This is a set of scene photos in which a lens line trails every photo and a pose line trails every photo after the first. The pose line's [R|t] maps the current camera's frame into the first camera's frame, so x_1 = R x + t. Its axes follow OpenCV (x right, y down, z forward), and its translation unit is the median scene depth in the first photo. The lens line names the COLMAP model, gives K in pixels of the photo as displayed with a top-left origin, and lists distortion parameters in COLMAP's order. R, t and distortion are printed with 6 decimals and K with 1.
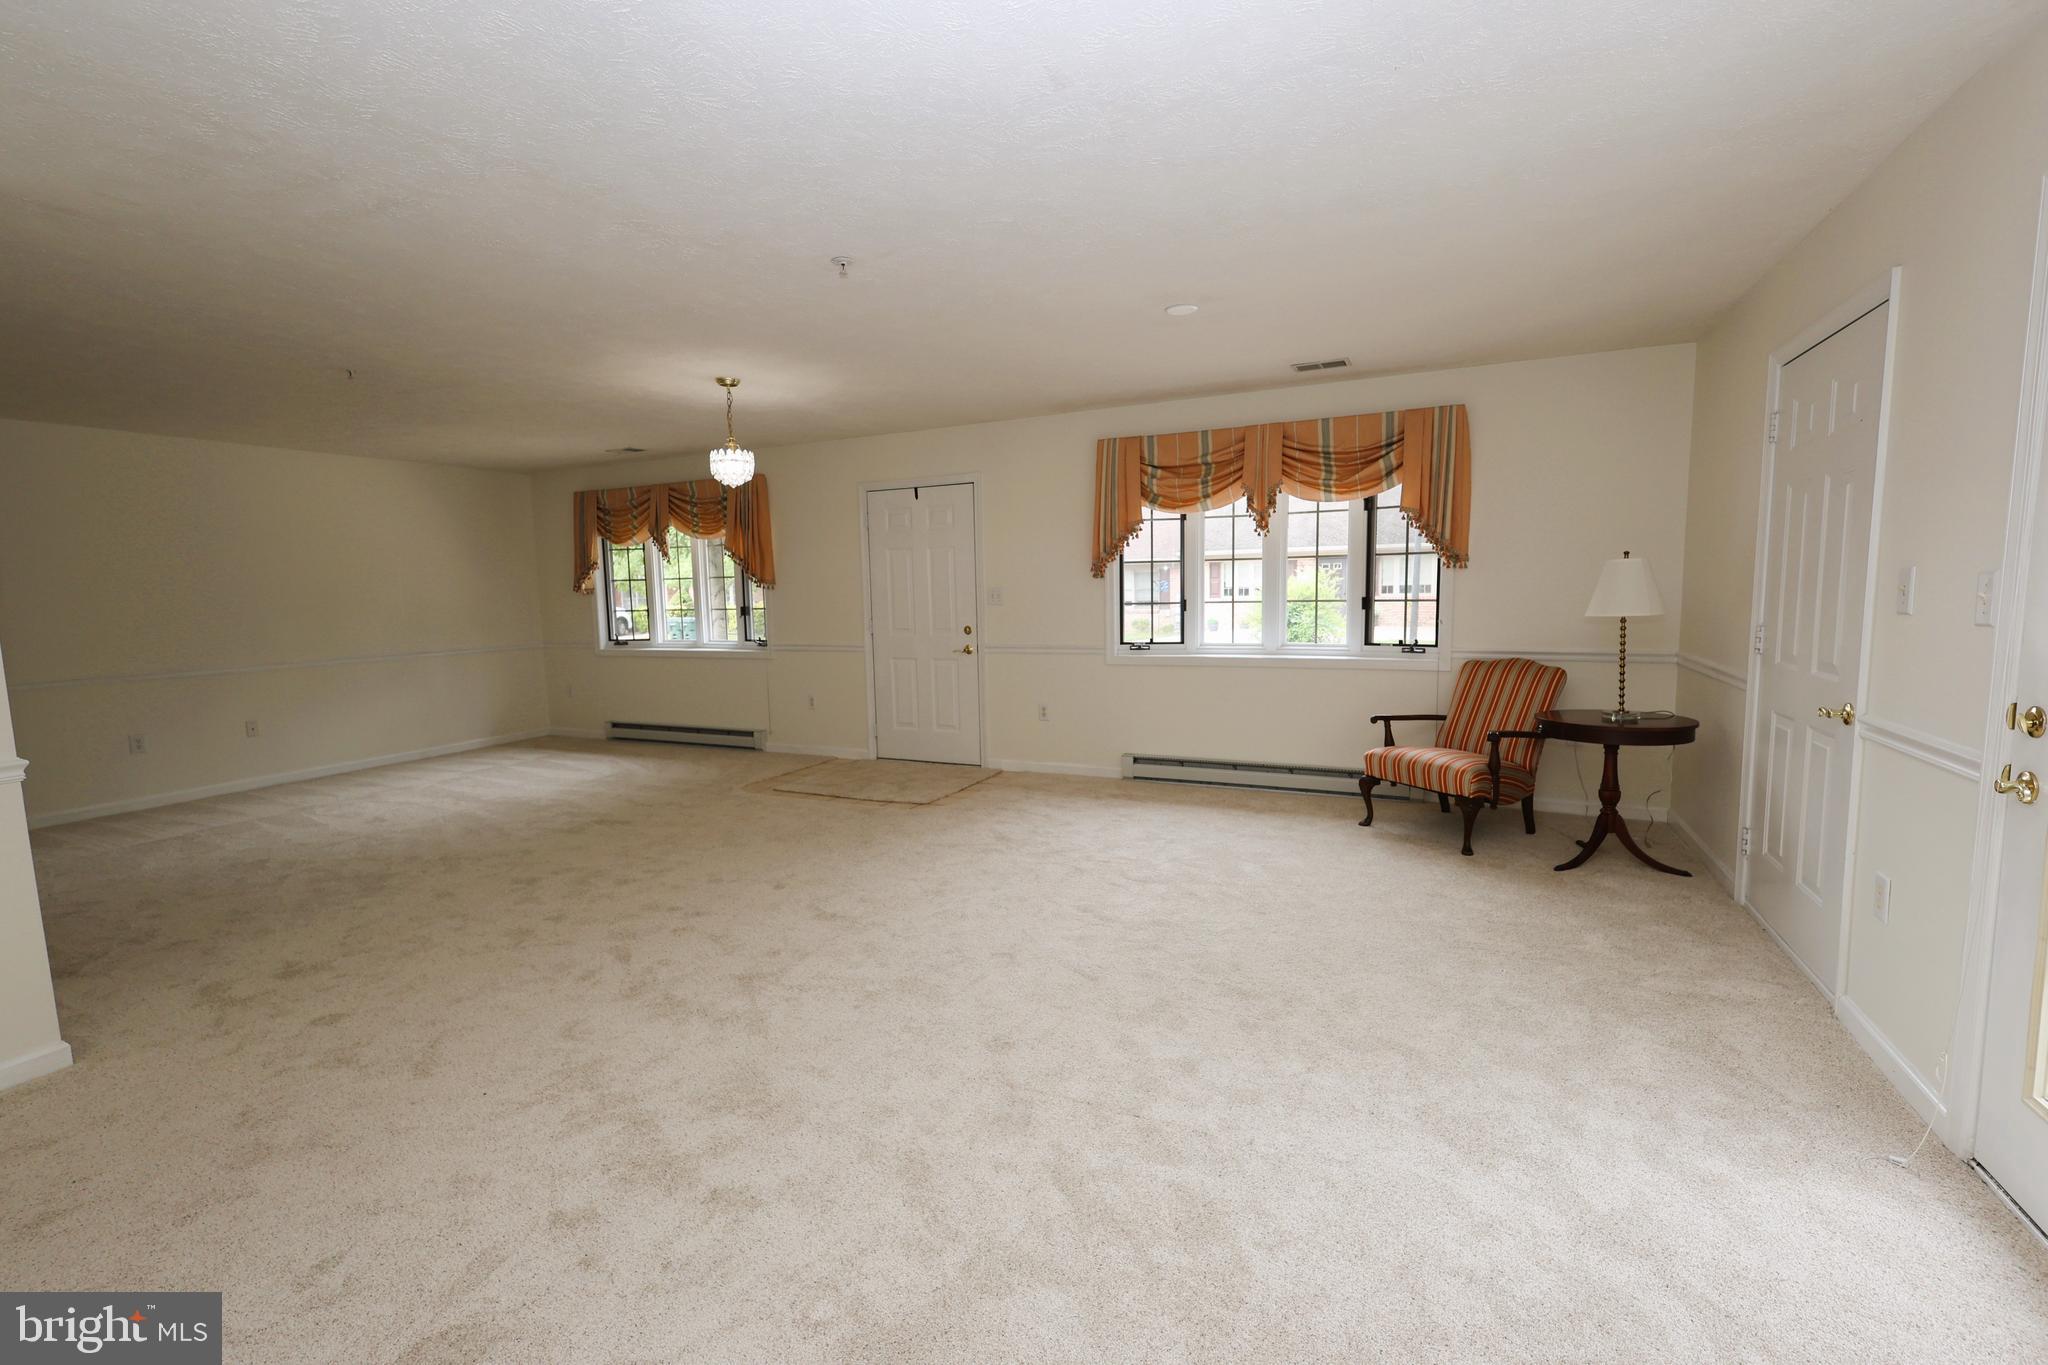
lens RADIAL K [[896.0, 0, 1024.0], [0, 896.0, 671.8], [0, 0, 1]] dist [0.010695, -0.001799]
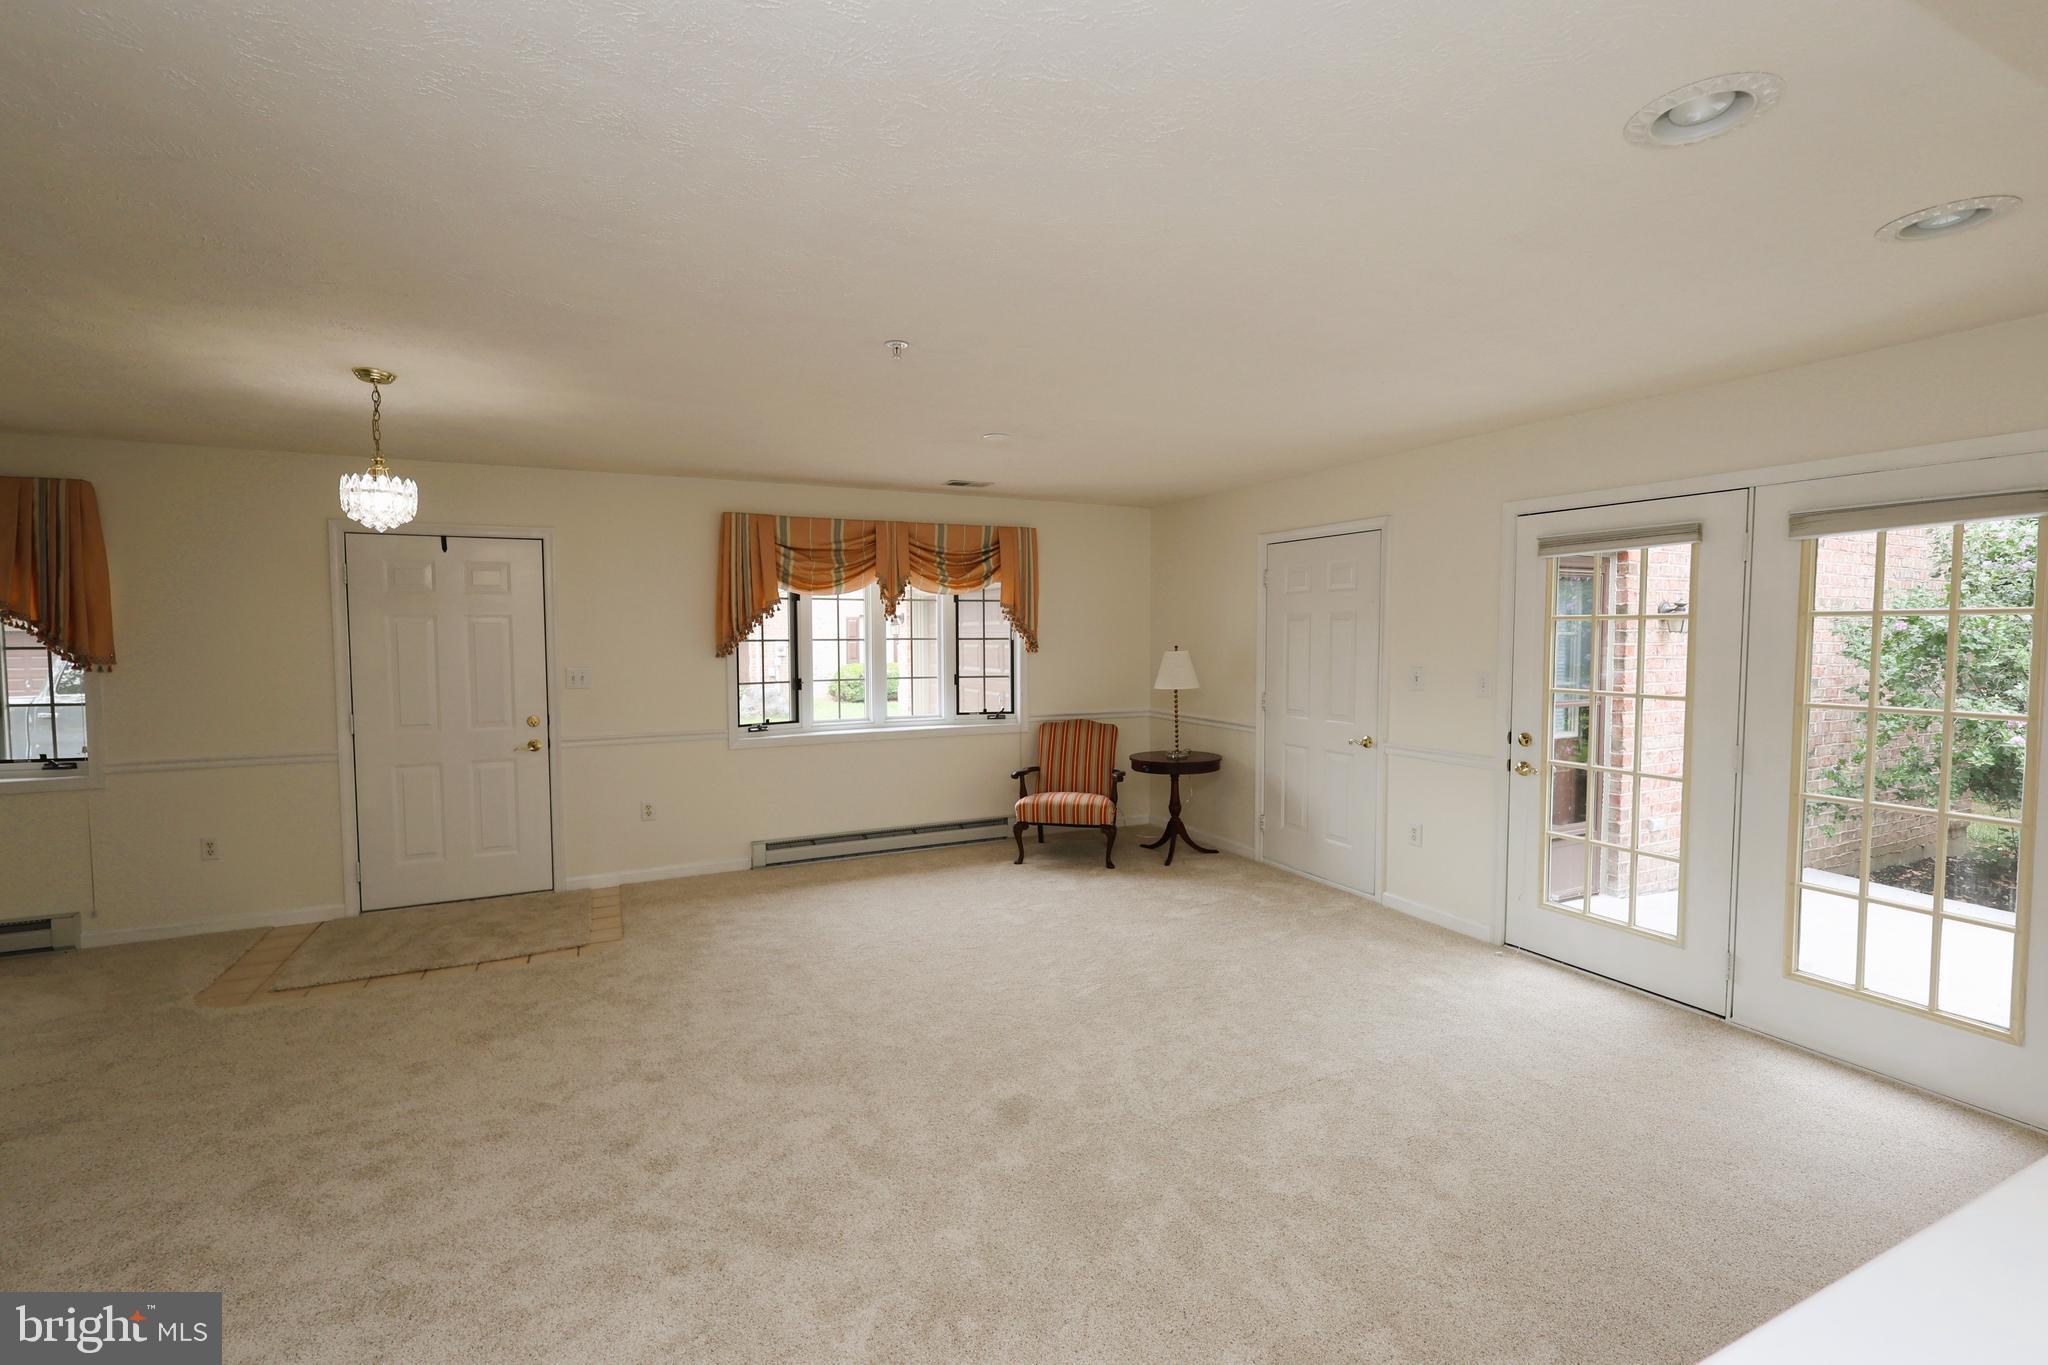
lens RADIAL K [[896.0, 0, 1020.4], [0, 896.0, 676.8], [0, 0, 1]] dist [0.010695, -0.001799]
pose [[0.625726, -0.020428, 0.779775, -0.505731], [0.066496, 0.997415, -0.027230, -0.043486], [-0.777203, 0.068890, 0.625467, 0.198166]]
